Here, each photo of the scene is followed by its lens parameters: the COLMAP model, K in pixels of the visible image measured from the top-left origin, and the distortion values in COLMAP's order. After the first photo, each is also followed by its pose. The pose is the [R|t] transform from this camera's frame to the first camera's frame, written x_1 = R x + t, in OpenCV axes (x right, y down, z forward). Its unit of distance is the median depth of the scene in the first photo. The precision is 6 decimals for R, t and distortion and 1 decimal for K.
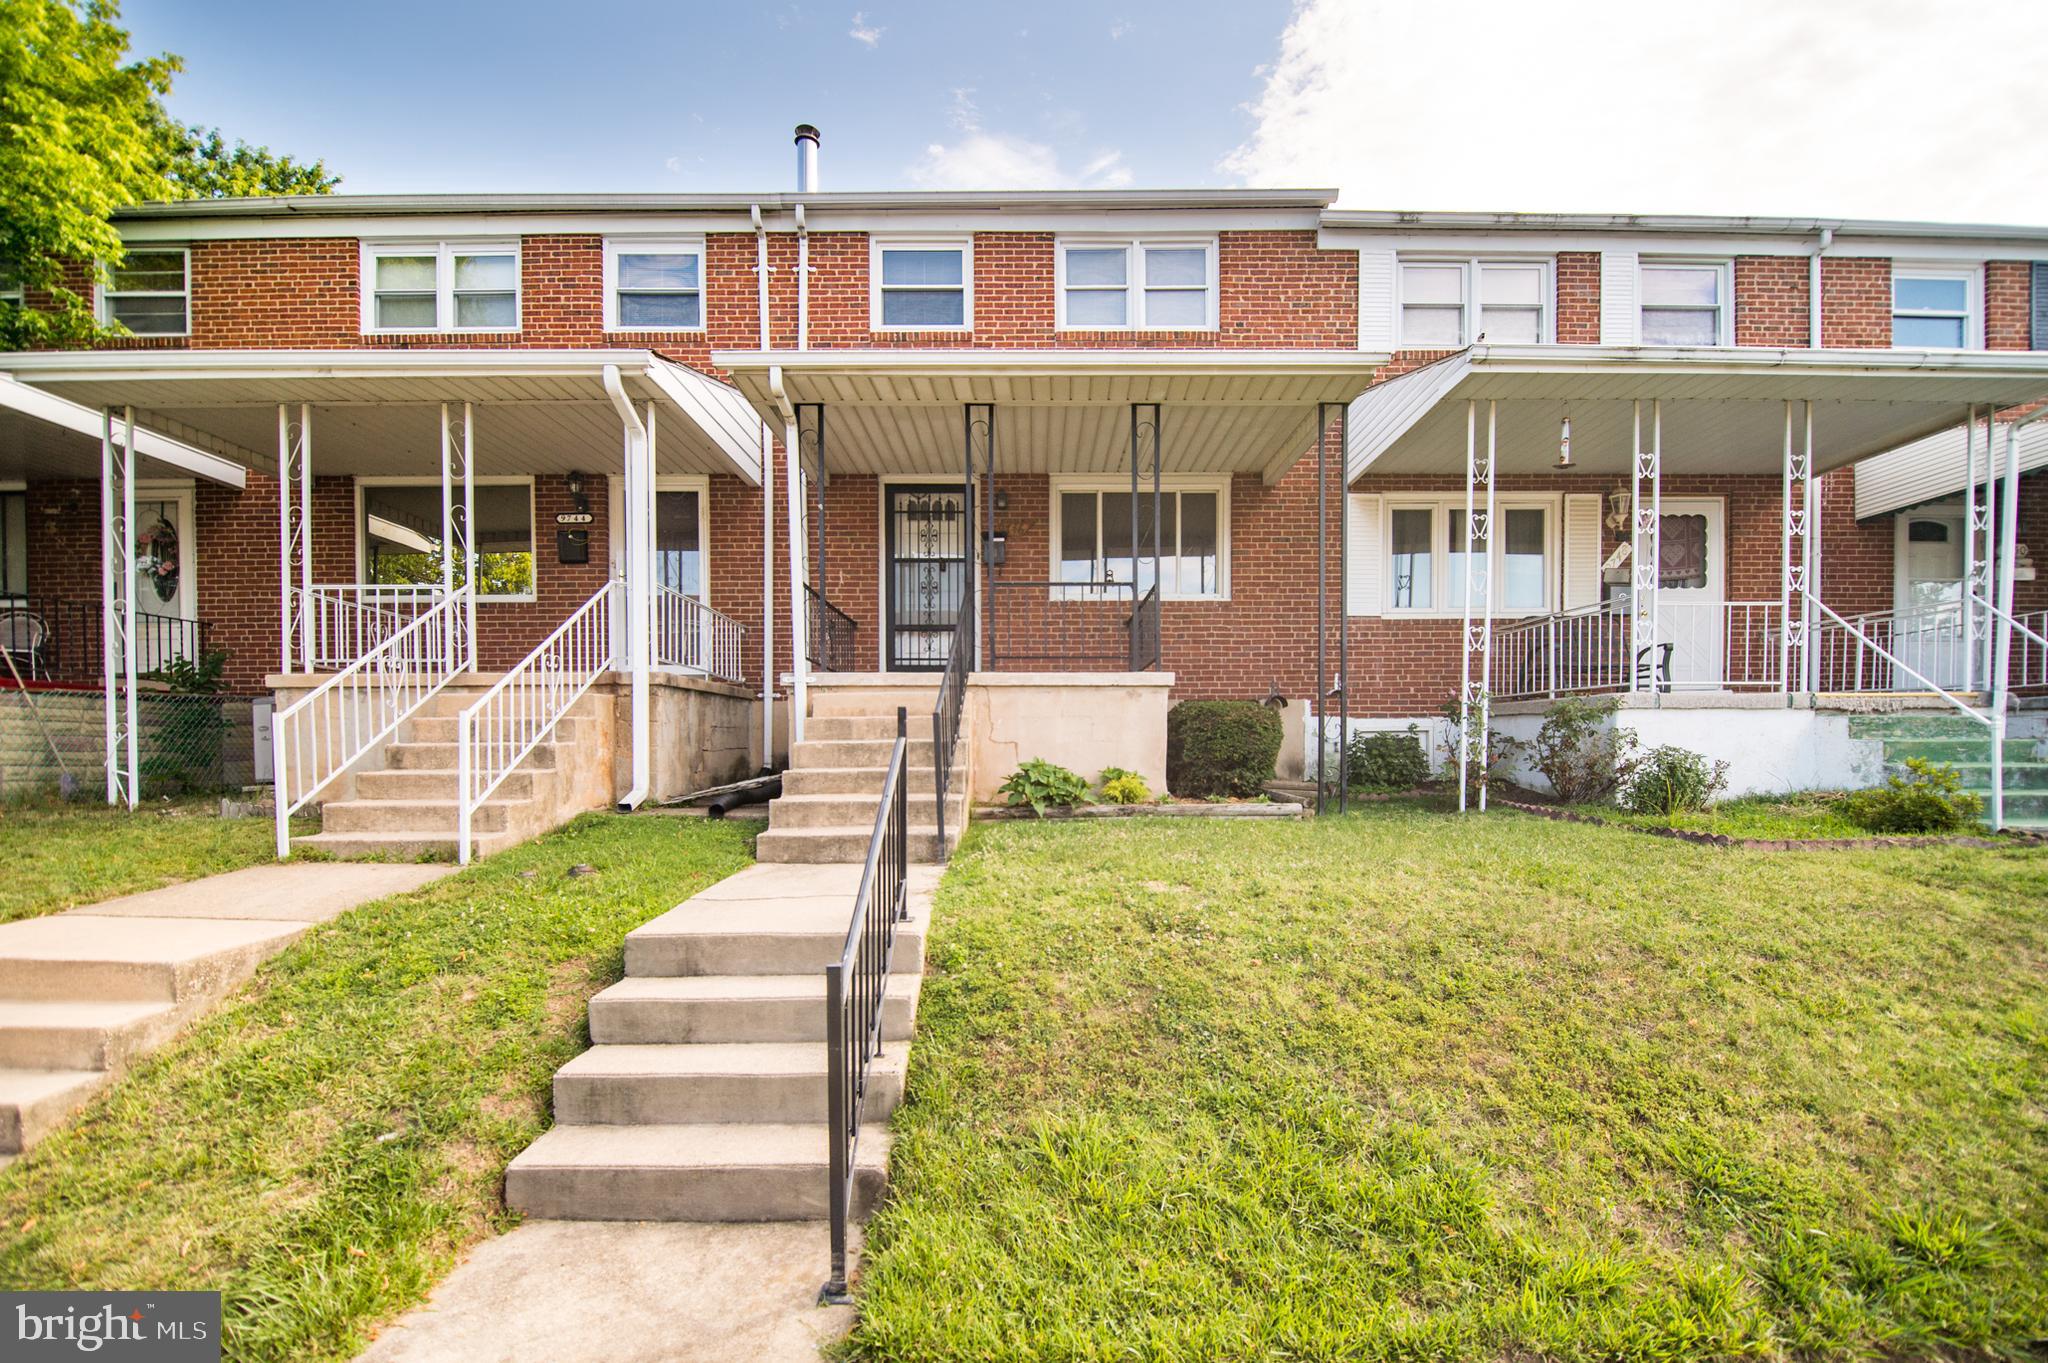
lens RADIAL K [[966.1, 0, 1050.9], [0, 966.1, 727.0], [0, 0, 1]] dist [0.000909, 0.000022]
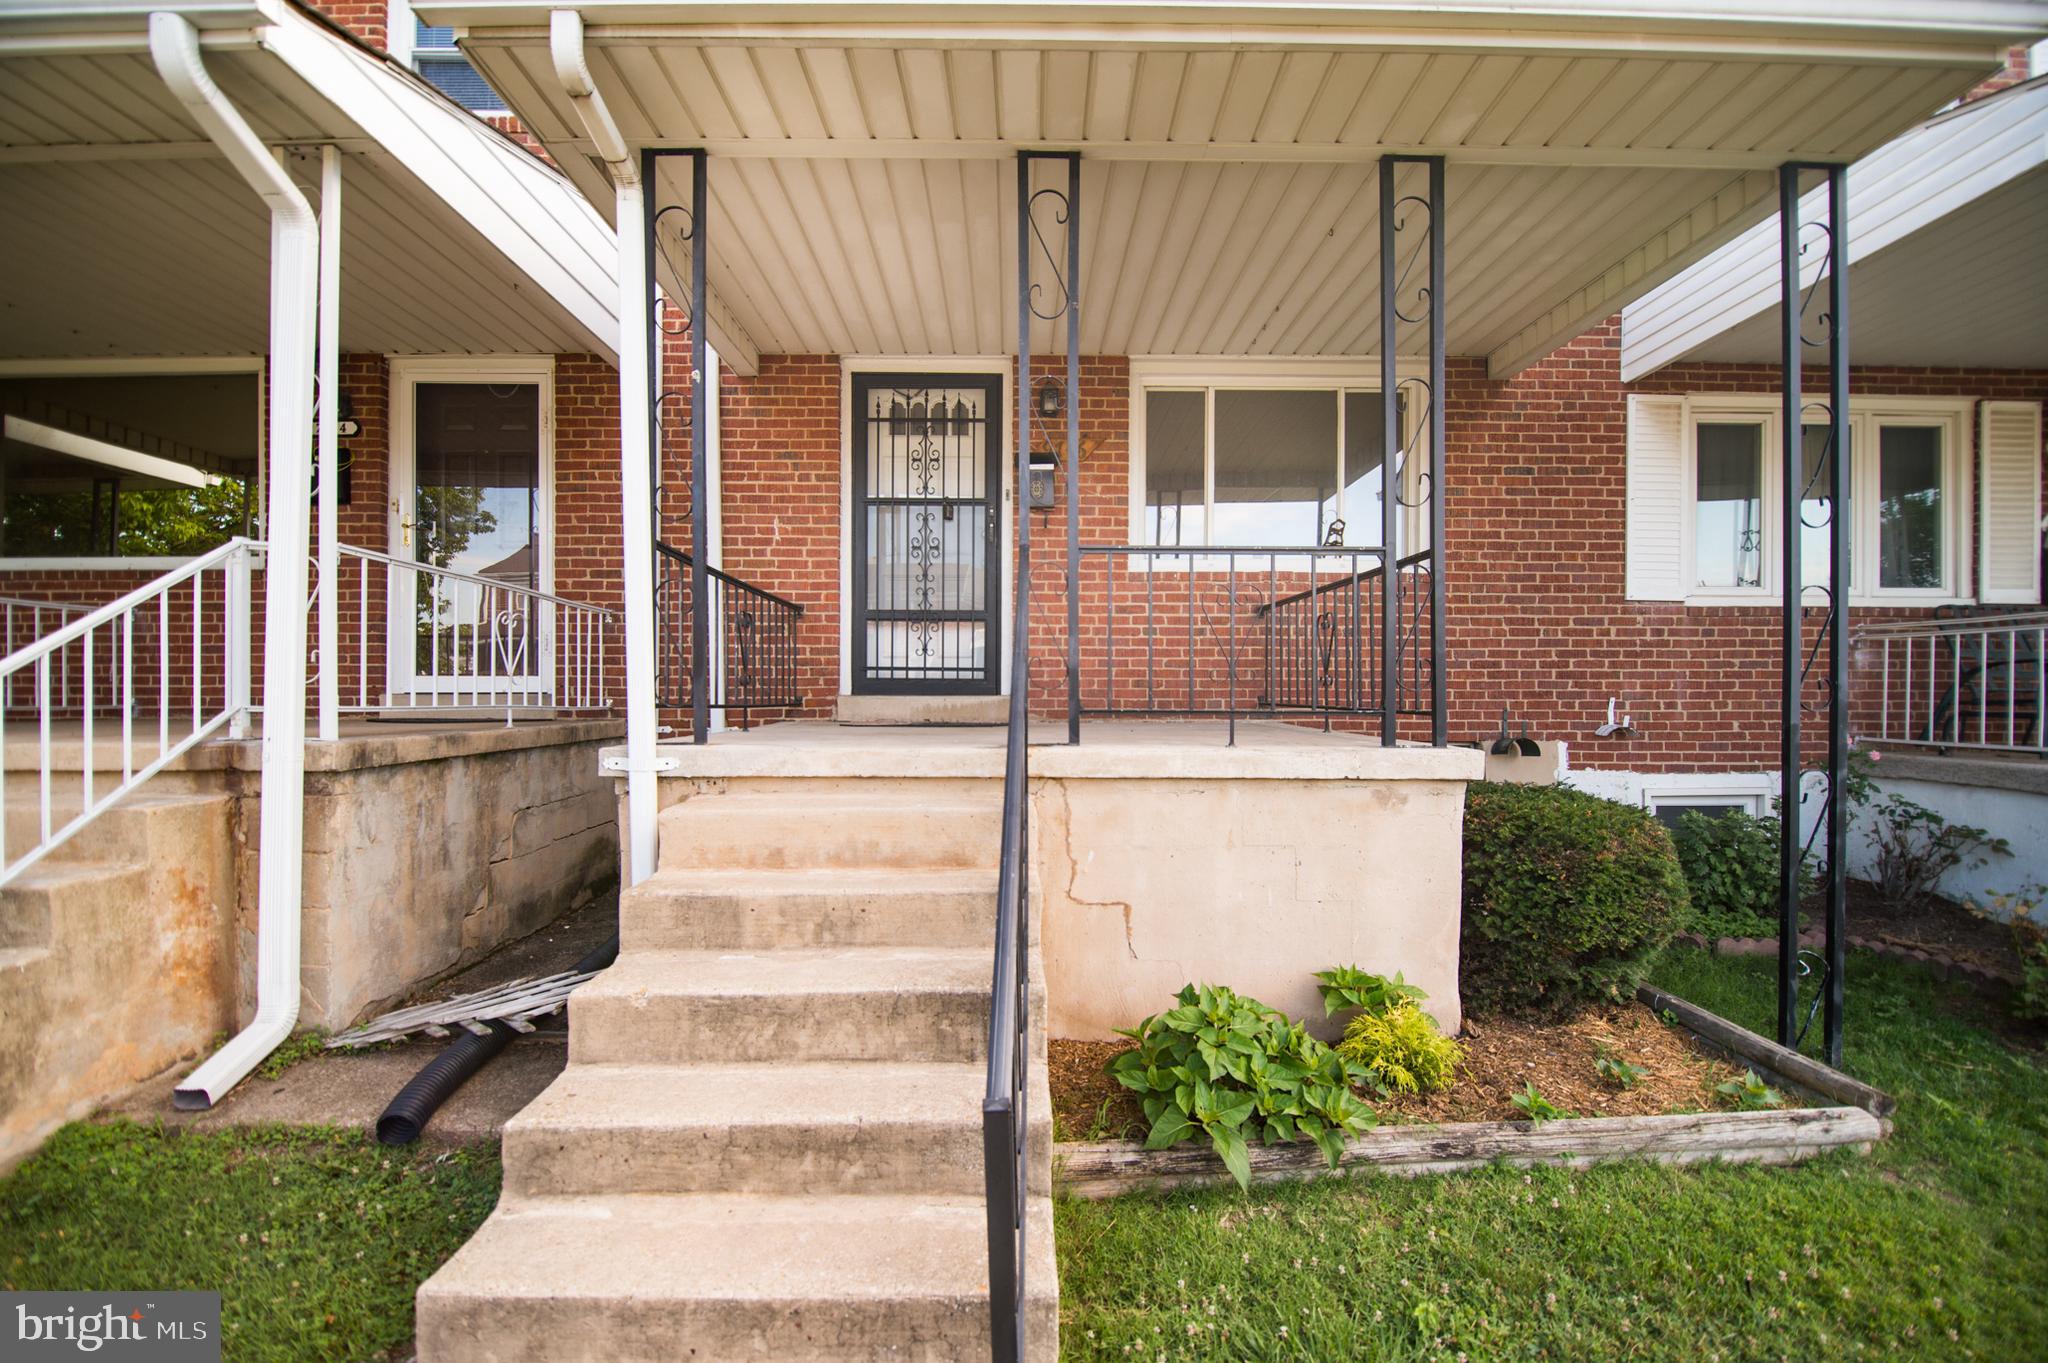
lens RADIAL K [[927.2, 0, 1024.0], [0, 927.2, 669.0], [0, 0, 1]] dist [-0.009677, -0.003690]
pose [[0.999971, 0.007019, -0.002975, -0.063370], [-0.007021, 0.999975, -0.000512, -0.070296], [0.002971, 0.000532, 0.999995, 0.434356]]
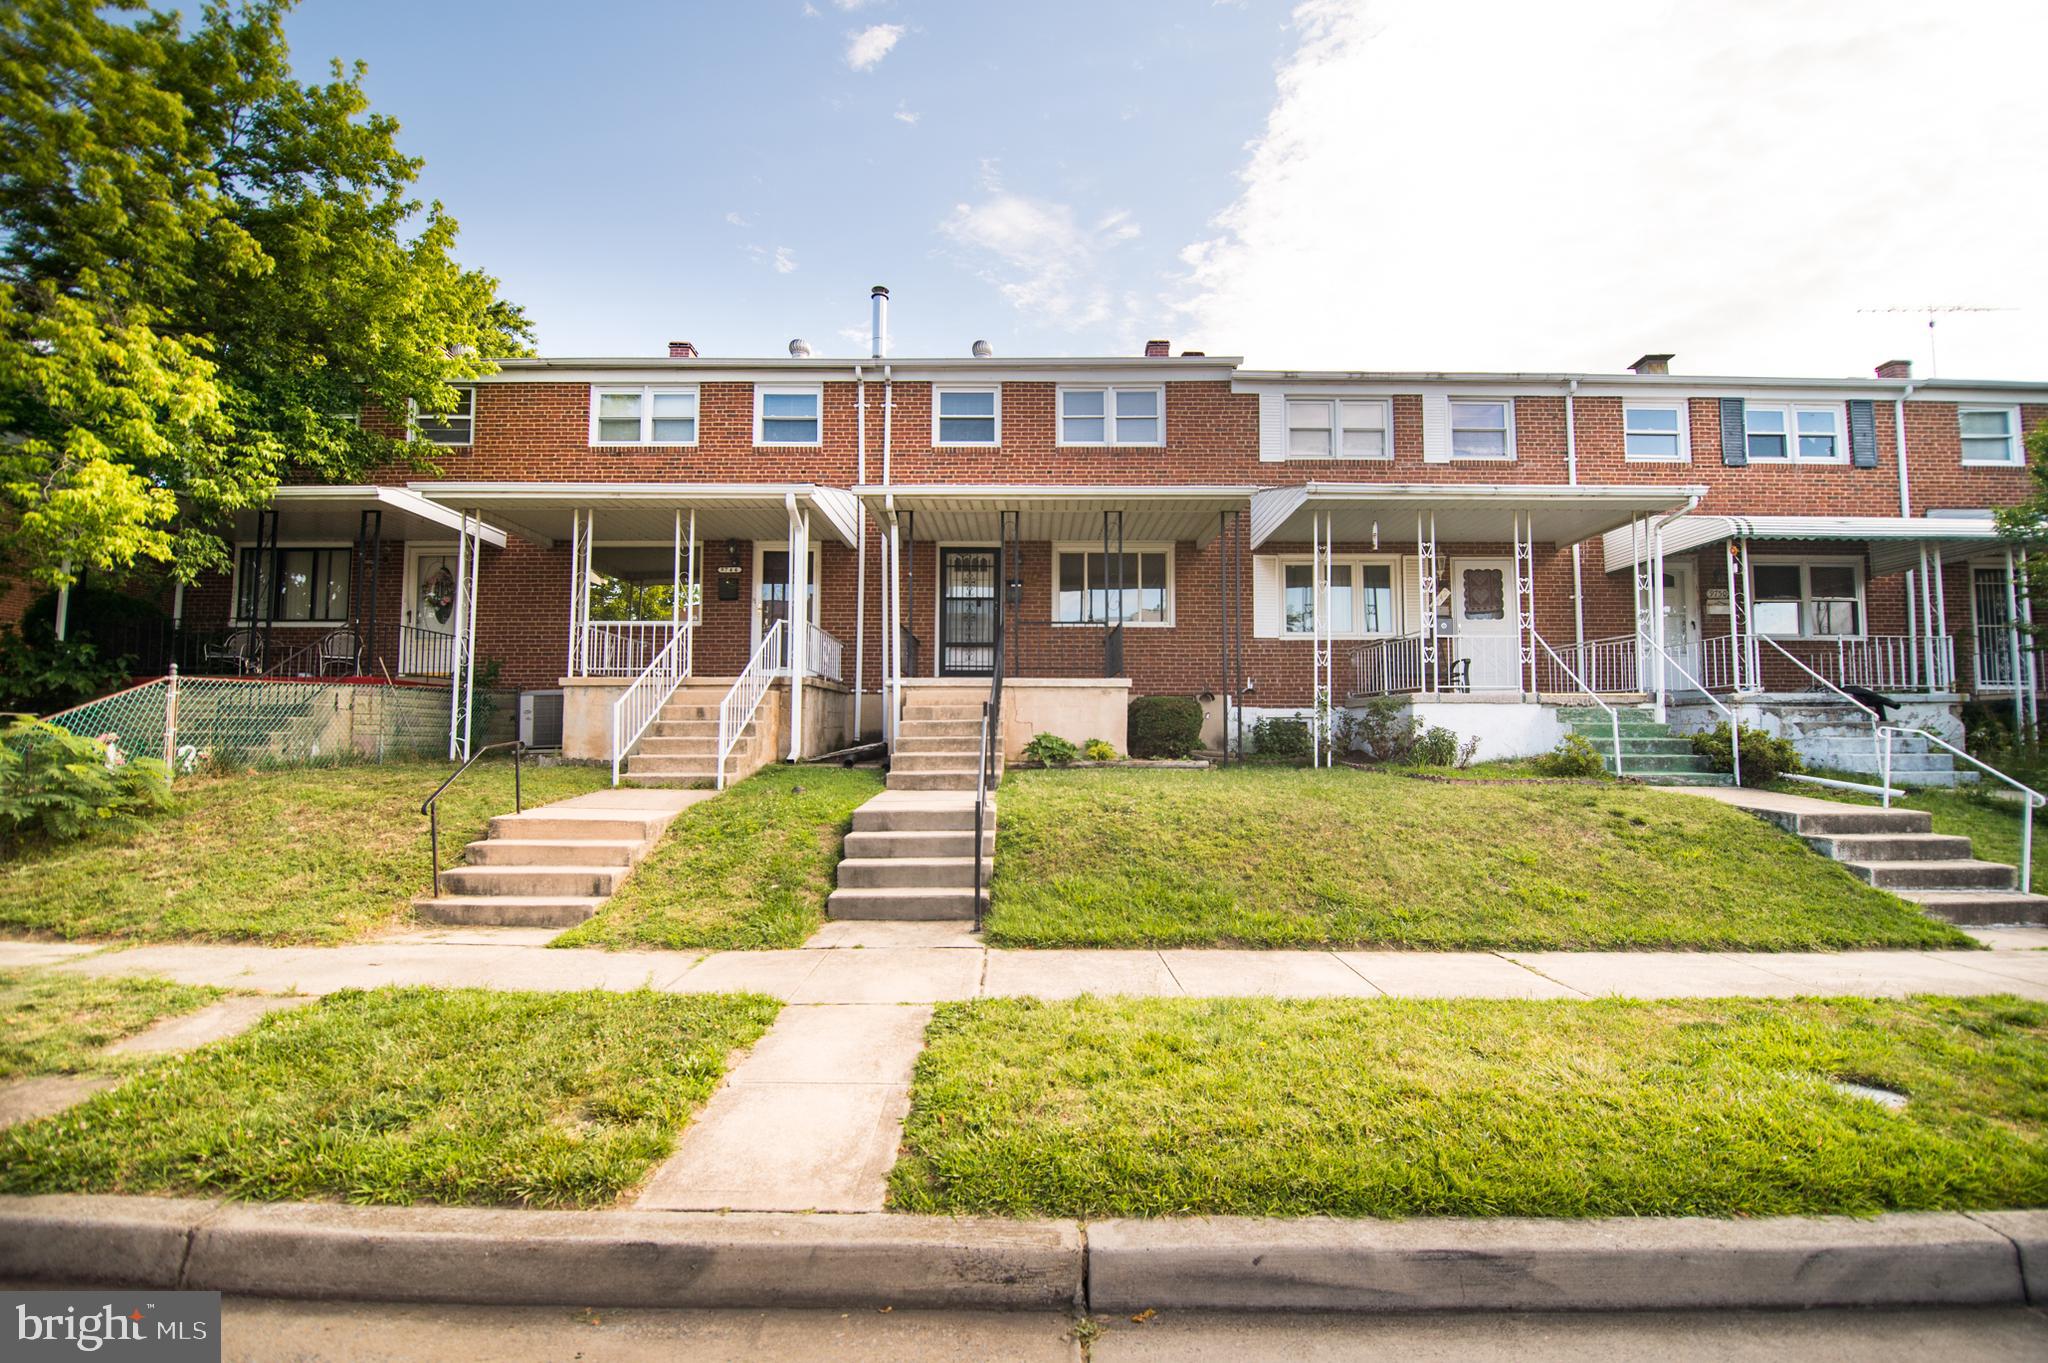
lens RADIAL K [[927.2, 0, 1042.8], [0, 927.2, 619.7], [0, 0, 1]] dist [-0.009677, -0.003690]
pose [[0.999986, 0.004240, -0.003036, -0.010407], [-0.004529, 0.994687, -0.102843, 0.003222], [0.002584, 0.102855, 0.994693, -0.397206]]
